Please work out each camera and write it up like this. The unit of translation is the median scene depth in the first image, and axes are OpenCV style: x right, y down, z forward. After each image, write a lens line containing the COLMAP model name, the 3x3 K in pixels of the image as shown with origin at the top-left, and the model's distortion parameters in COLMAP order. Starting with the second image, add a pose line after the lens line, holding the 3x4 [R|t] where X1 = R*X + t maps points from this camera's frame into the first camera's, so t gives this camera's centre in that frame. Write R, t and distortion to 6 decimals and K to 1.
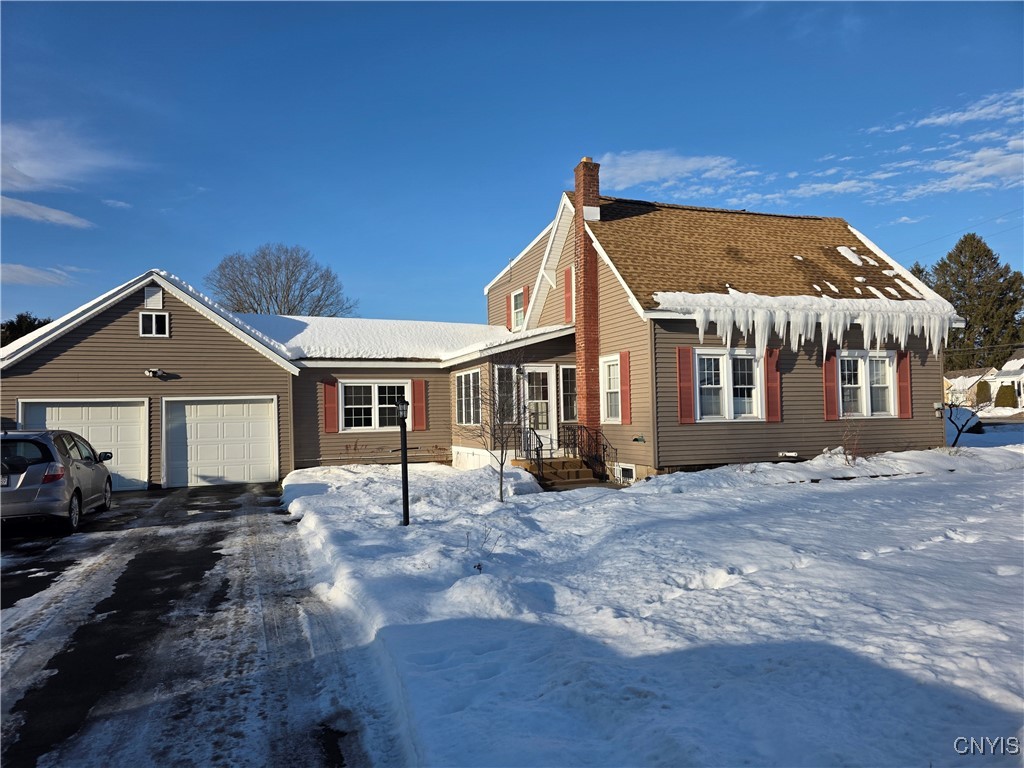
lens RADIAL K [[670.2, 0, 502.9], [0, 670.2, 394.7], [0, 0, 1]] dist [0.058168, -0.026921]
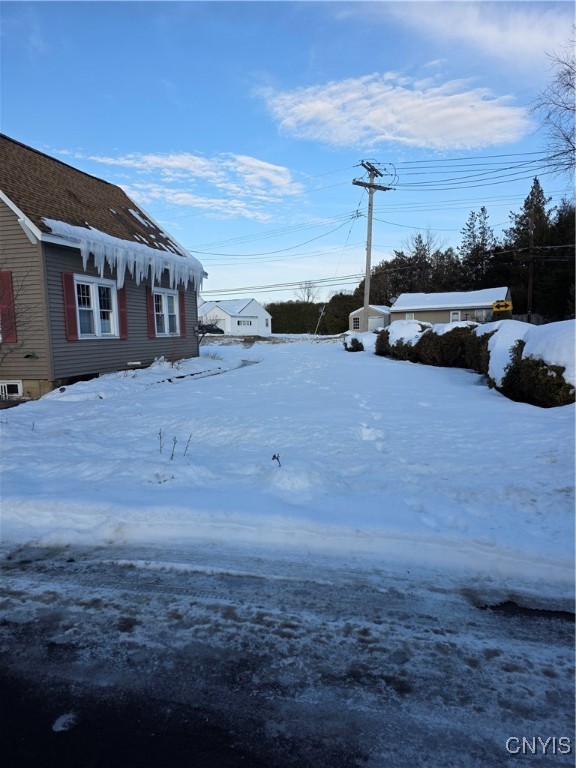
lens RADIAL K [[502.7, 0, 284.7], [0, 502.7, 385.2], [0, 0, 1]] dist [0.058168, -0.026921]
pose [[0.571405, -0.081171, 0.816644, -0.242484], [-0.011421, 0.994214, 0.106812, 0.022765], [-0.820588, -0.070360, 0.567172, 0.204087]]
